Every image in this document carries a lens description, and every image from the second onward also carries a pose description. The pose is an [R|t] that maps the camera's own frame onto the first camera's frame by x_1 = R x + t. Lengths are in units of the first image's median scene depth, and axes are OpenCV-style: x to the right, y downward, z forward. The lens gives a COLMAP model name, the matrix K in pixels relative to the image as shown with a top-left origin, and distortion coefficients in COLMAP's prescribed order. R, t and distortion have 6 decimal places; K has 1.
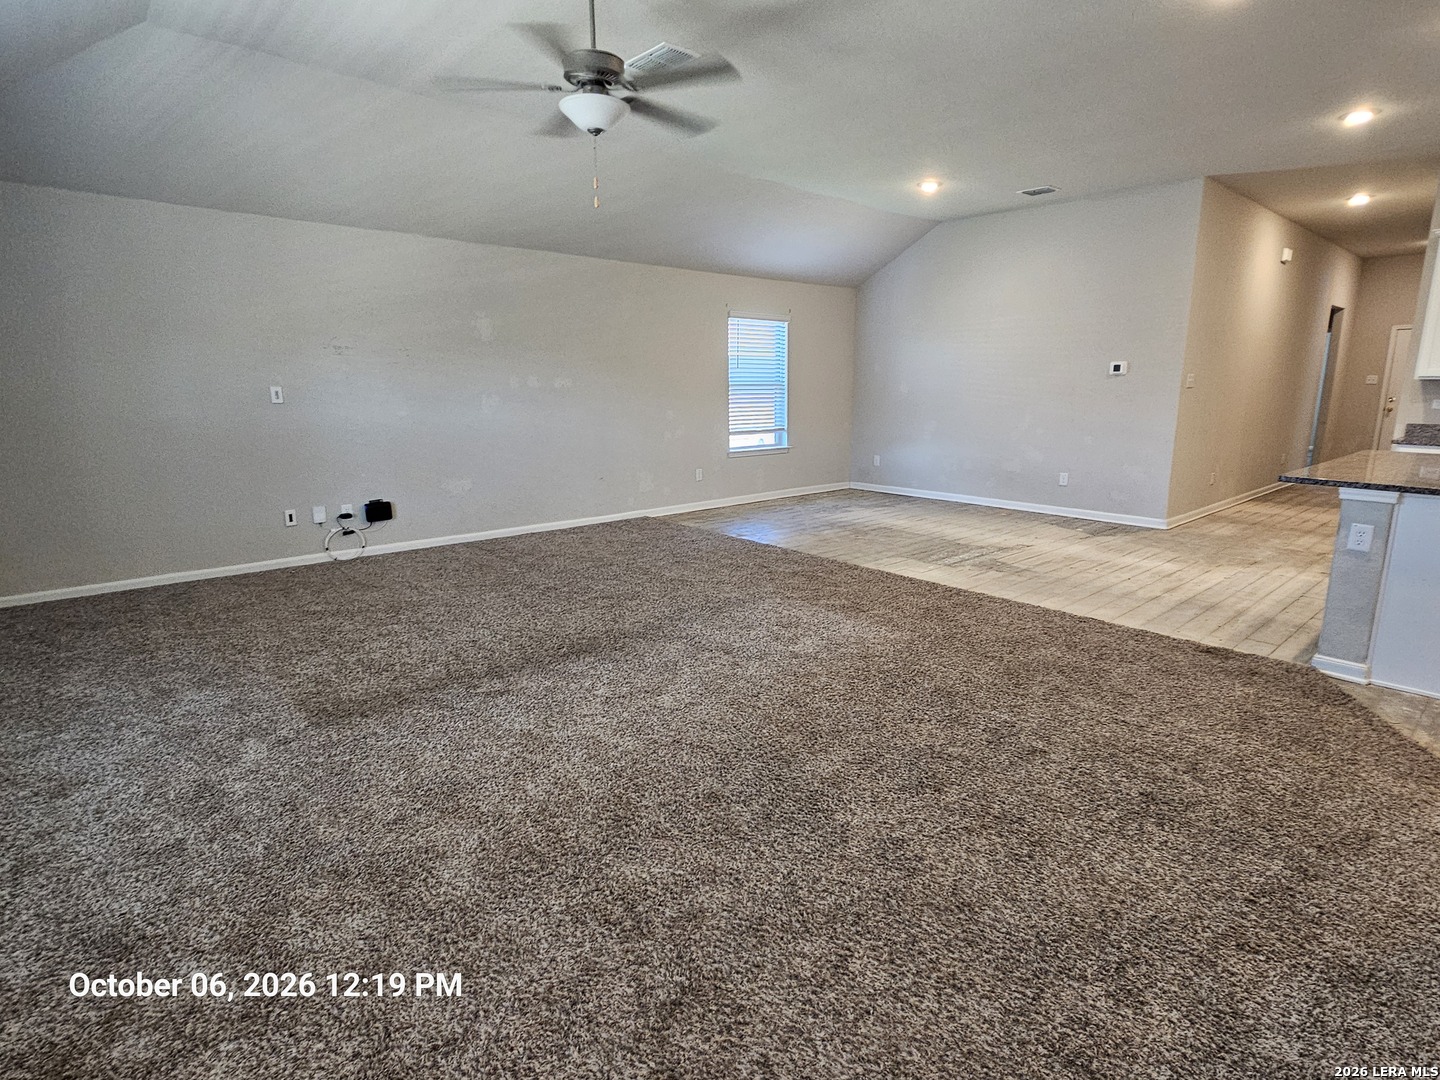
lens RADIAL K [[748.5, 0, 750.9], [0, 748.5, 565.3], [0, 0, 1]] dist [-0.001195, 0.002183]
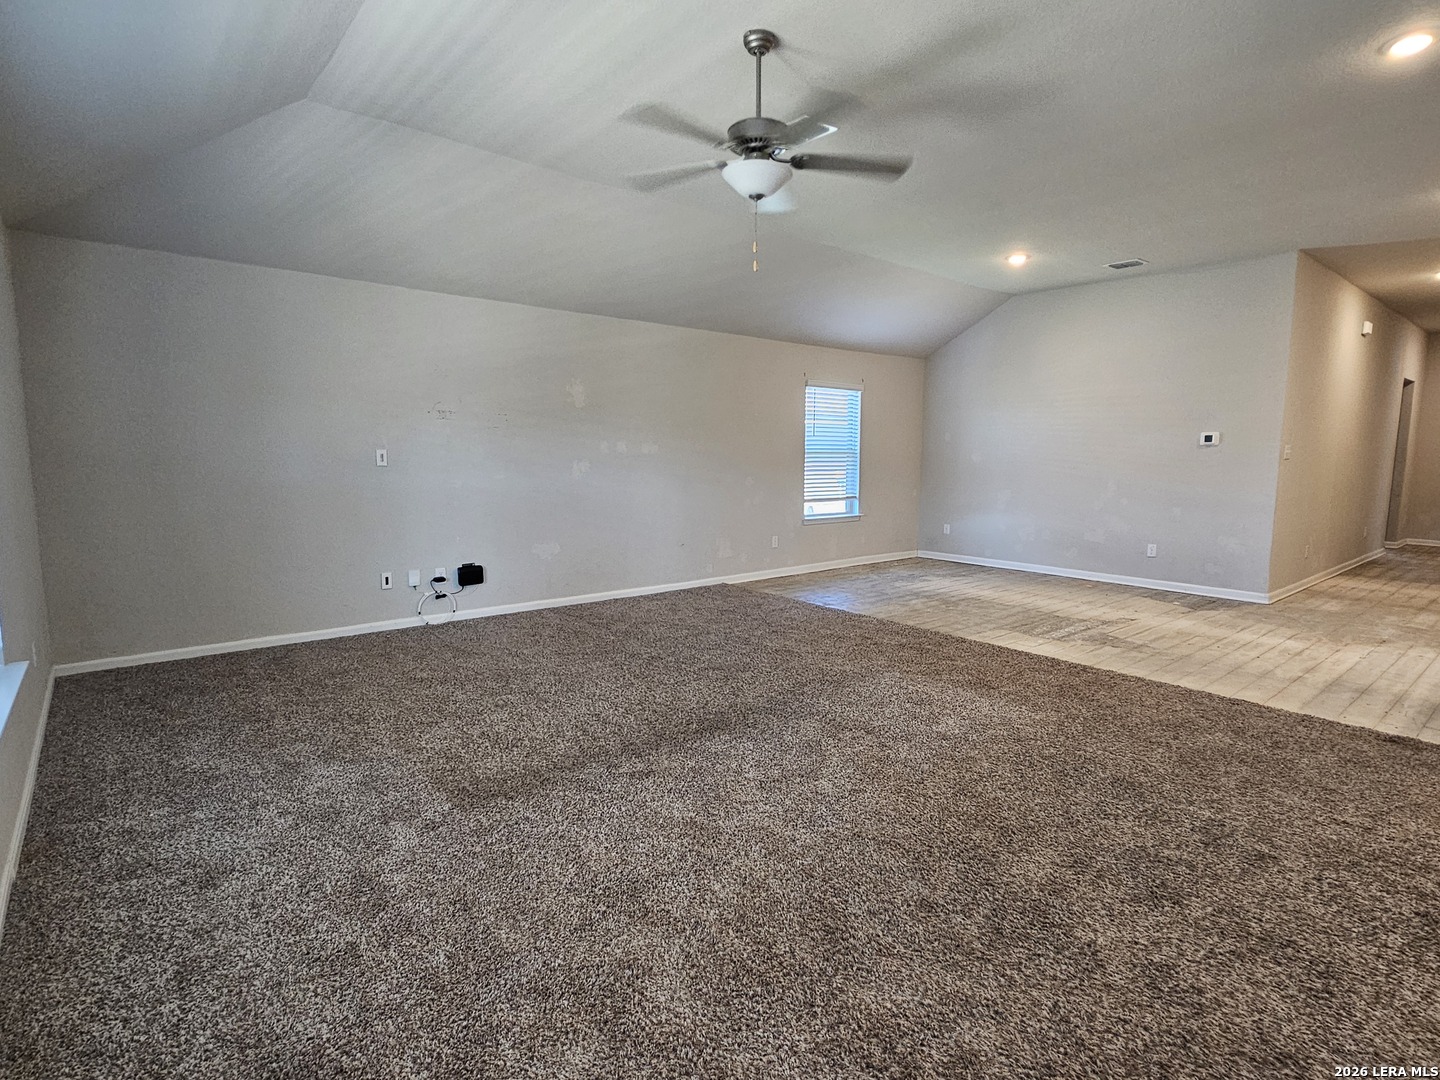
lens RADIAL K [[748.5, 0, 743.8], [0, 748.5, 558.5], [0, 0, 1]] dist [-0.001195, 0.002183]
pose [[0.999440, 0.012178, -0.031152, -0.136036], [-0.015189, 0.995040, -0.098304, -0.003677], [0.029800, 0.098722, 0.994669, 0.042954]]
